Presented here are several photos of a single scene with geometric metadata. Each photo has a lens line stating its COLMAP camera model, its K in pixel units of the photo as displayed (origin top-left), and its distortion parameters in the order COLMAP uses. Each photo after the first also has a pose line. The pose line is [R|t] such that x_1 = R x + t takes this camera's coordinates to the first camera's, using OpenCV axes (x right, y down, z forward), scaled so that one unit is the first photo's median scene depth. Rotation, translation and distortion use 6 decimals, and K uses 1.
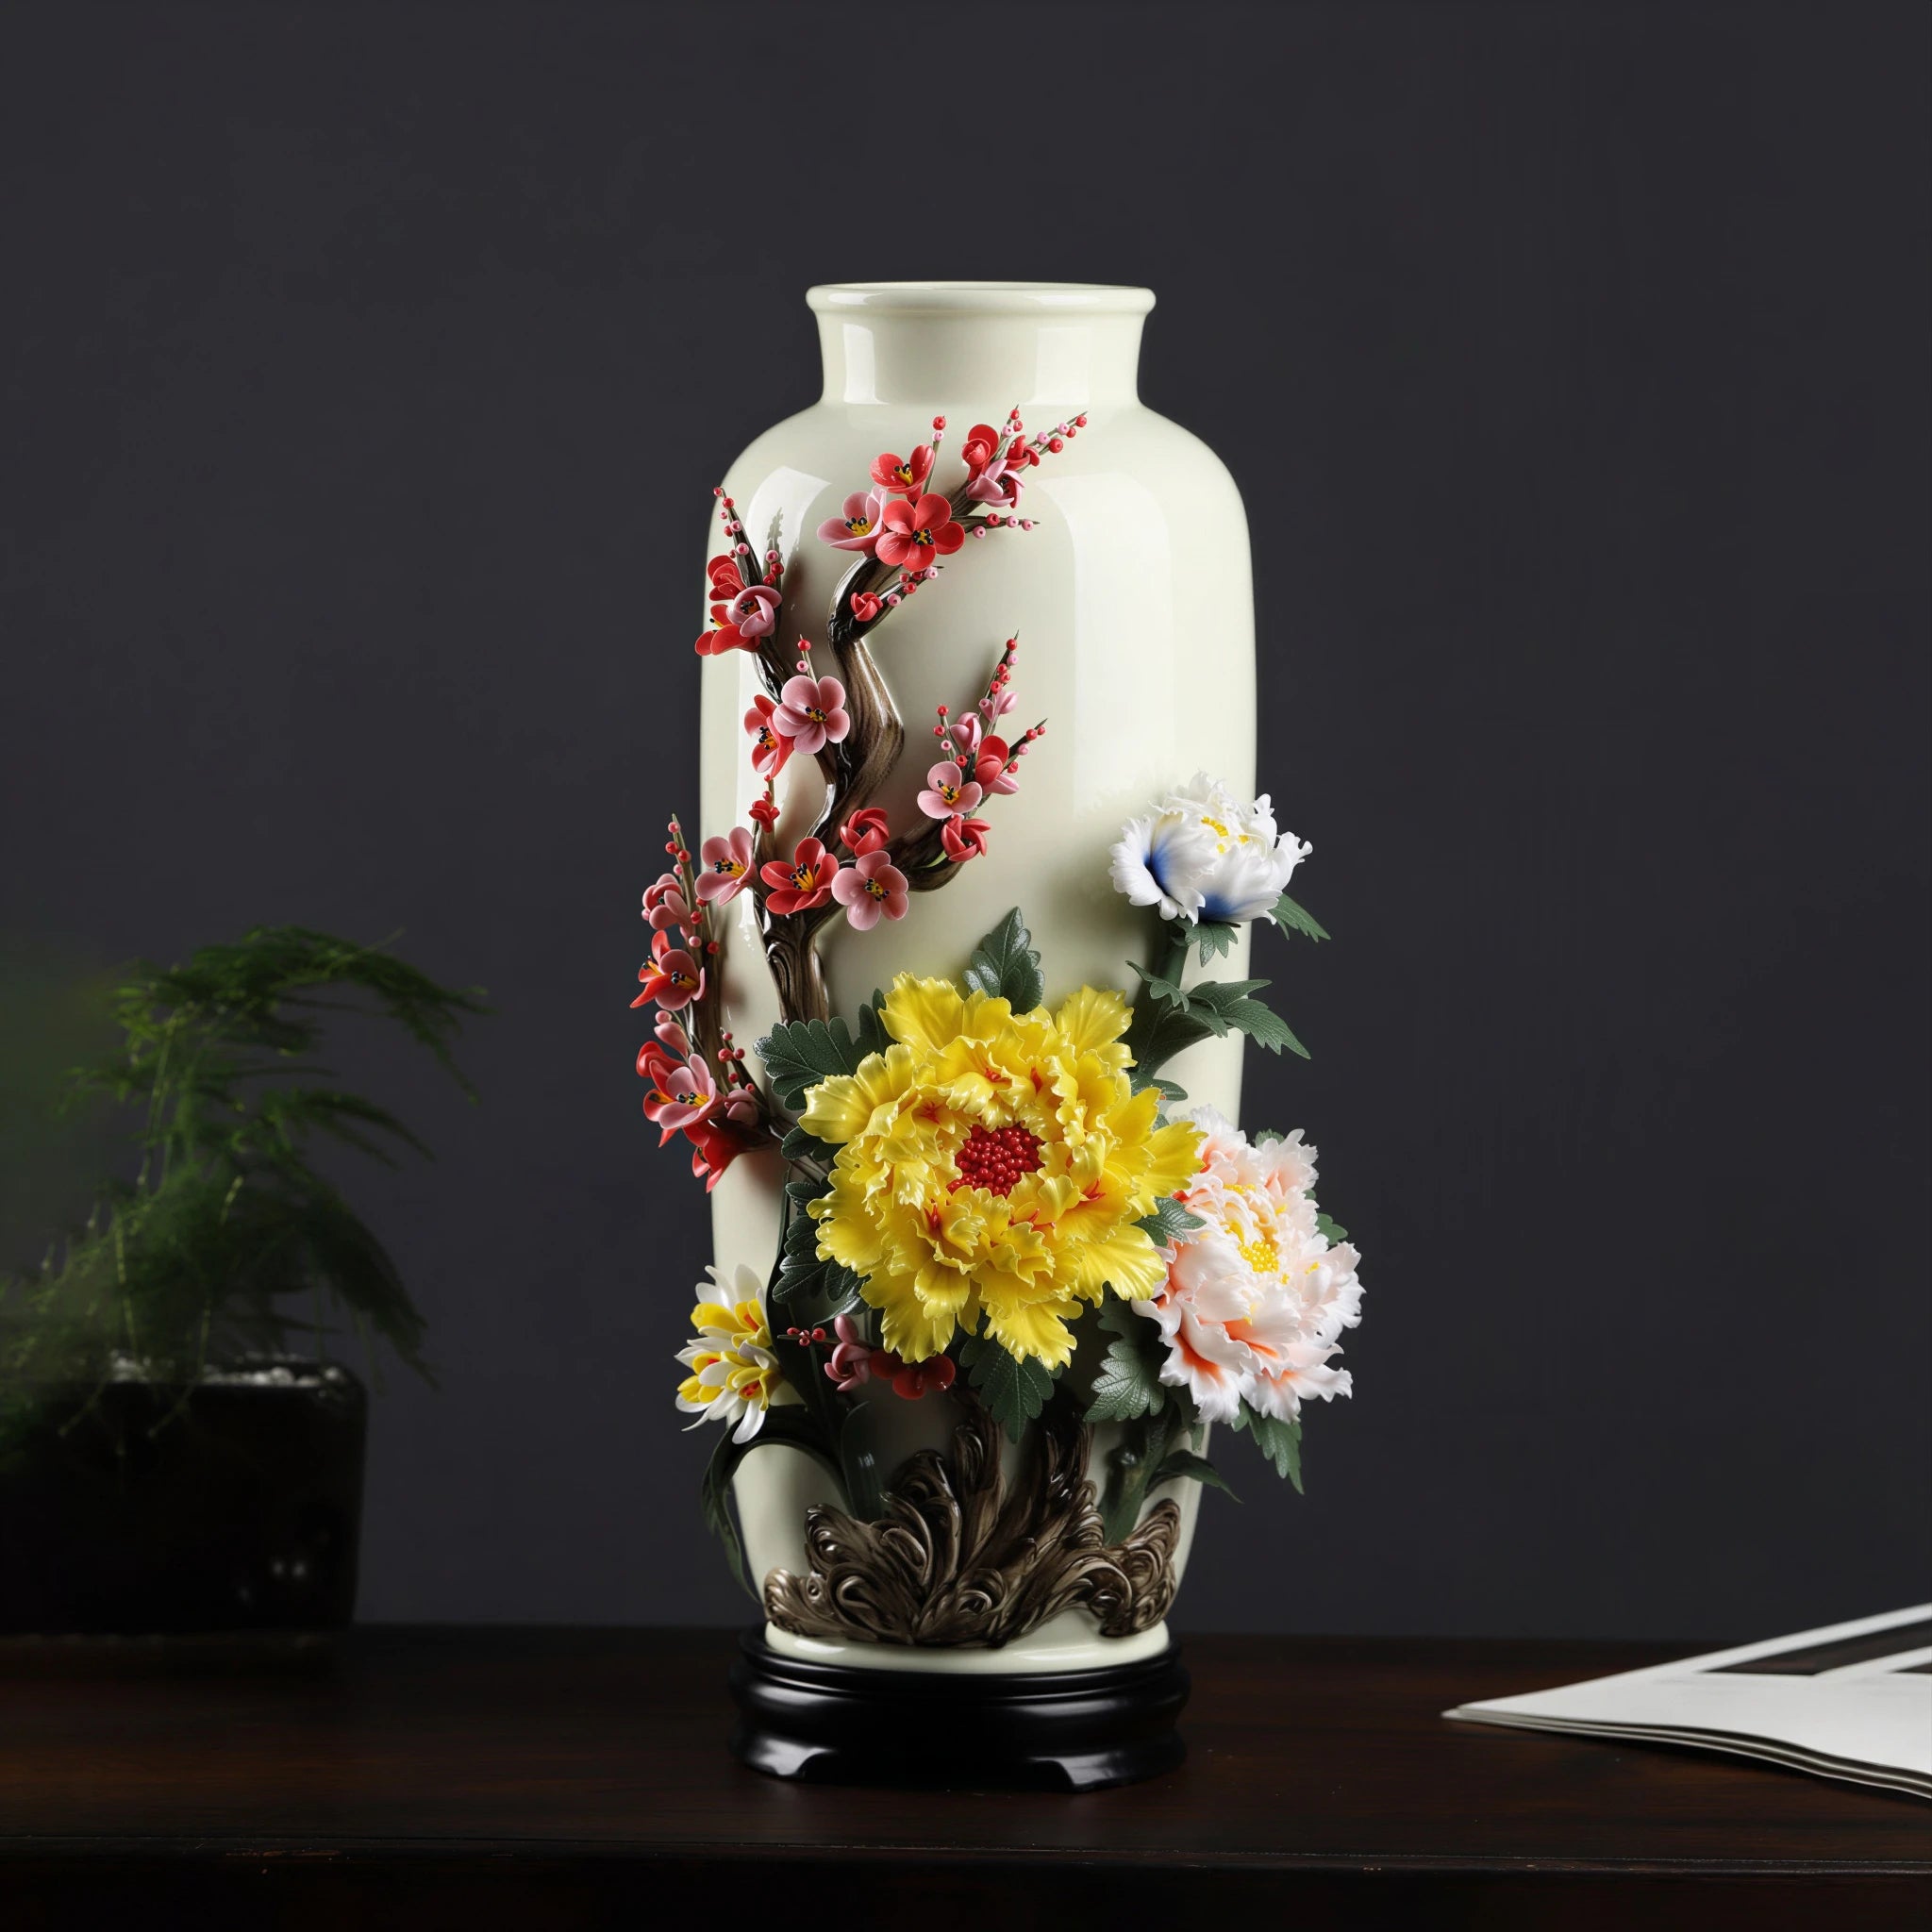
lens RADIAL K [[13436.4, 0, 966.5], [0, 13436.4, 965.8], [0, 0, 1]] dist [0.030647, 0.000000]
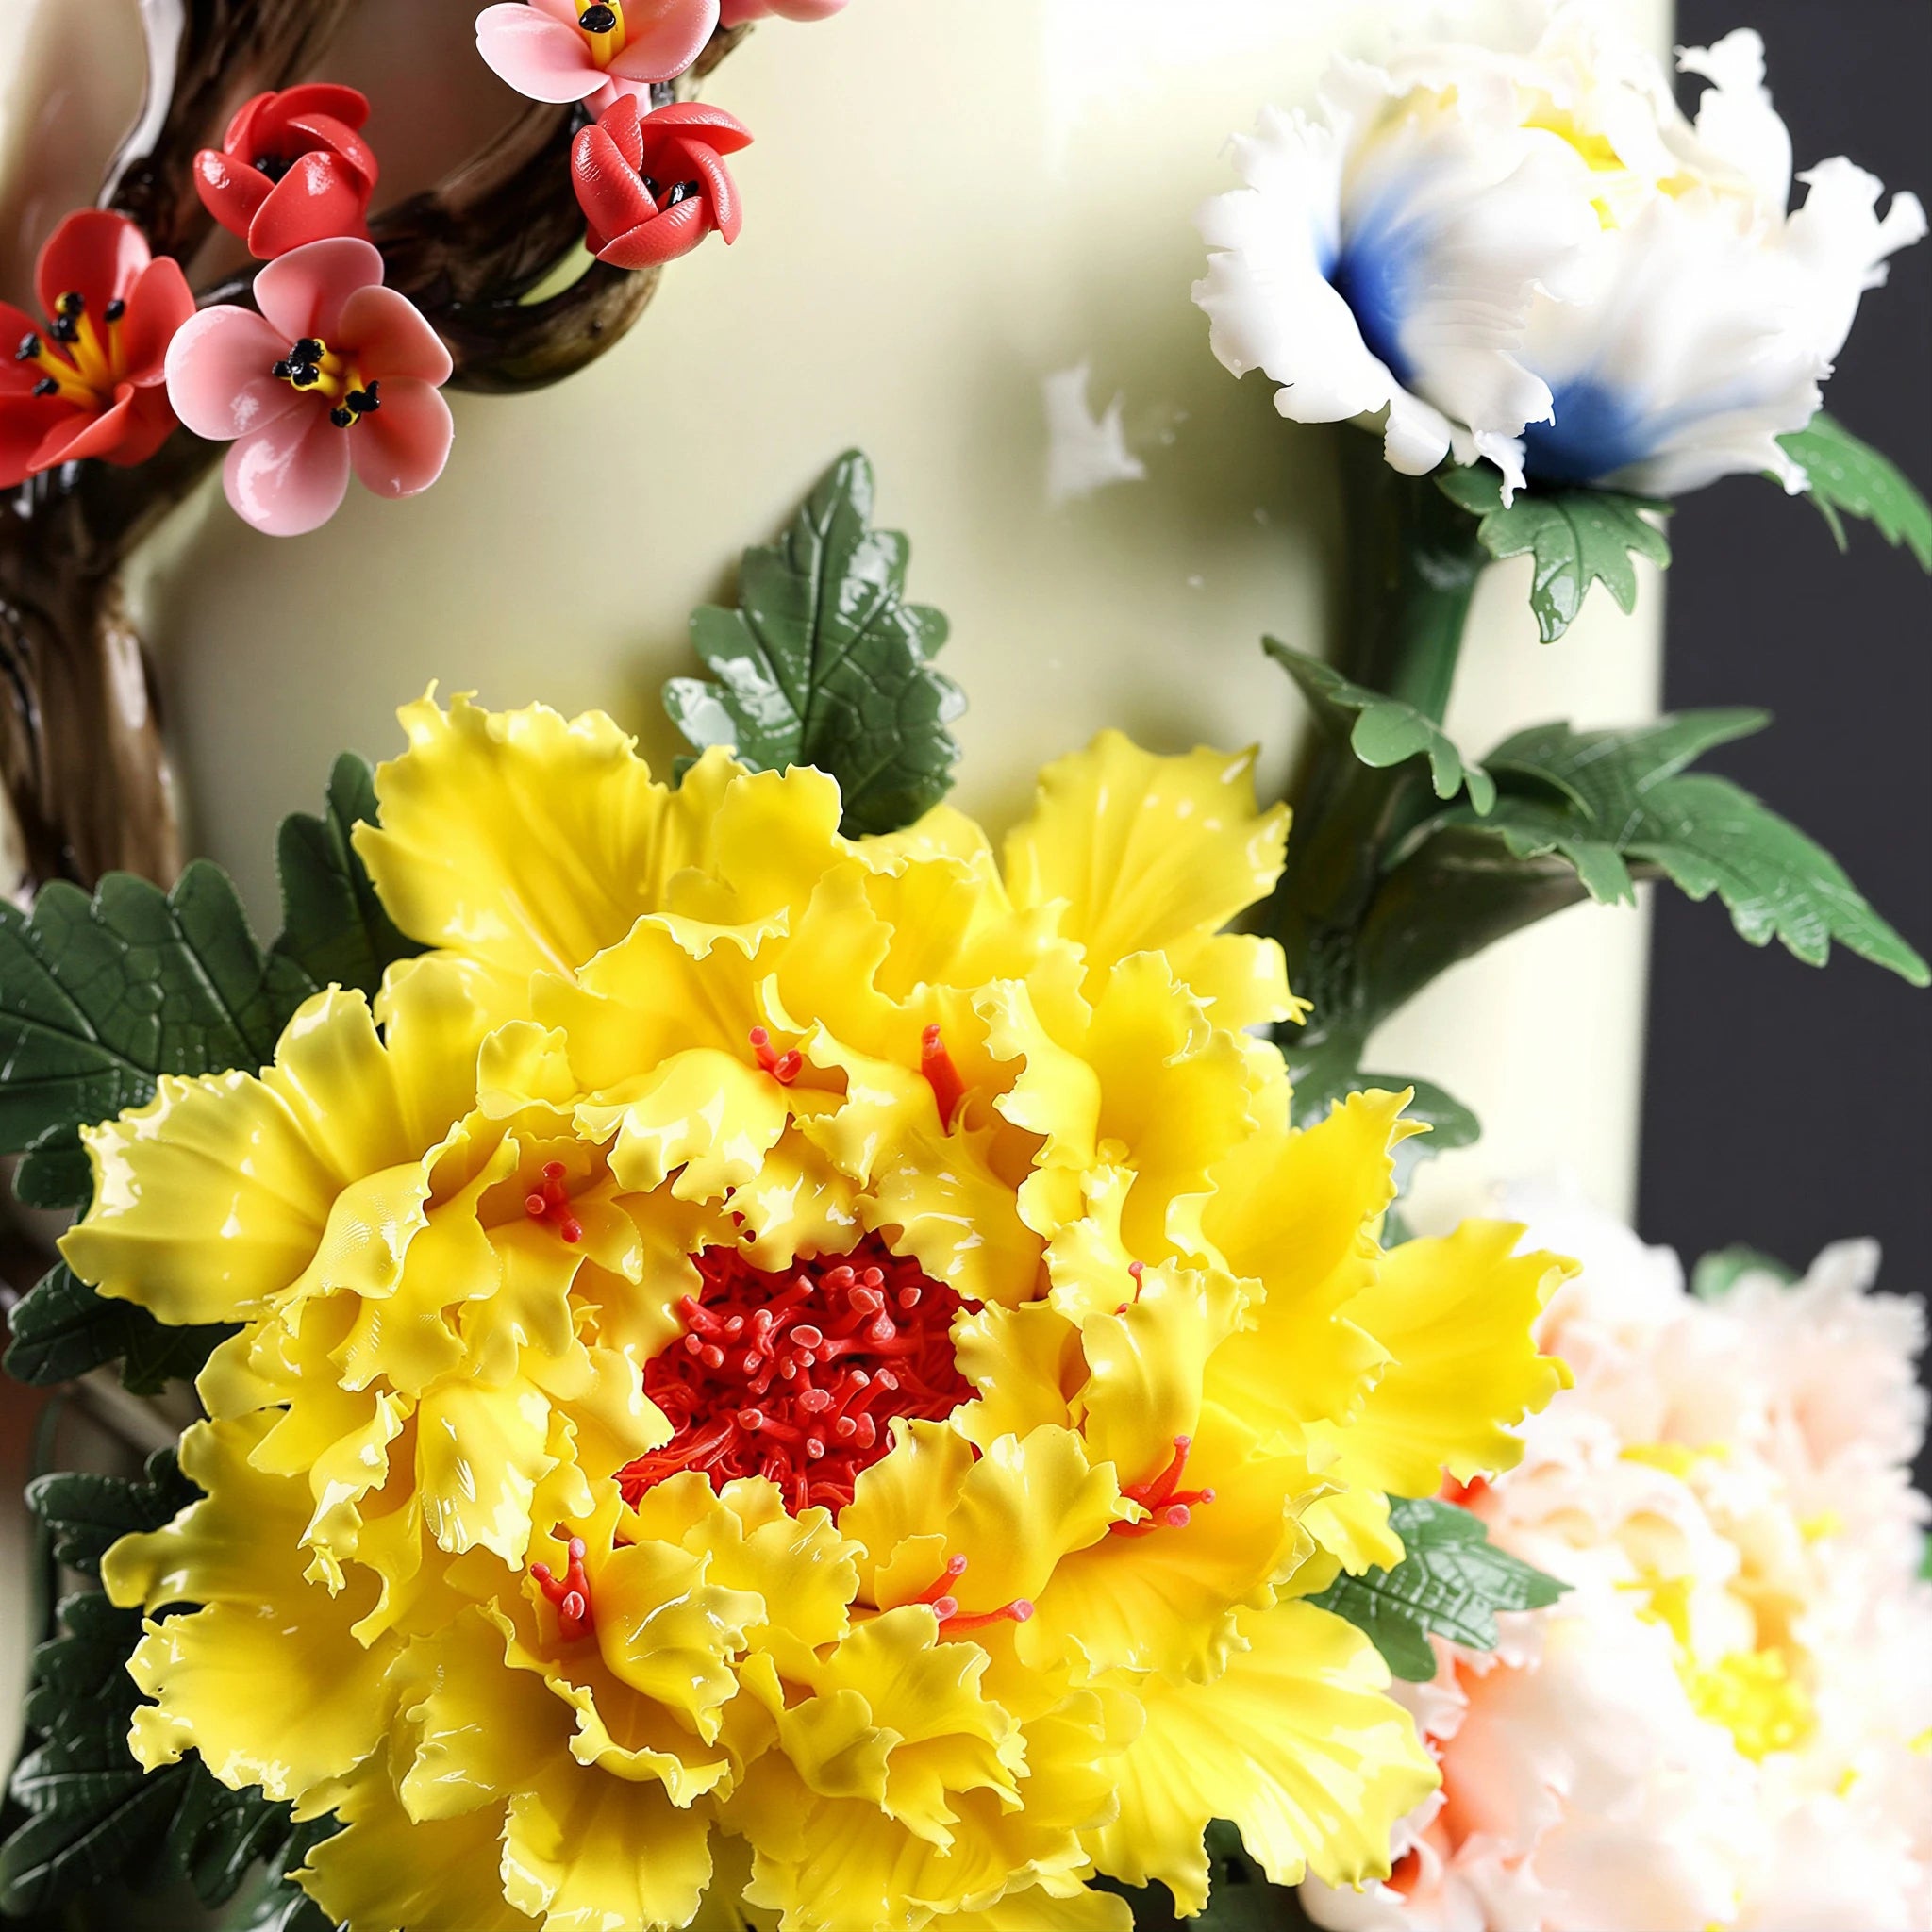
lens RADIAL K [[13436.4, 0, 964.5], [0, 13436.4, 966.1], [0, 0, 1]] dist [0.030647, 0.000000]
pose [[0.999617, -0.019936, 0.019176, 0.000540], [0.020199, 0.999704, -0.013576, 0.009961], [-0.018900, 0.013958, 0.999724, 0.729223]]
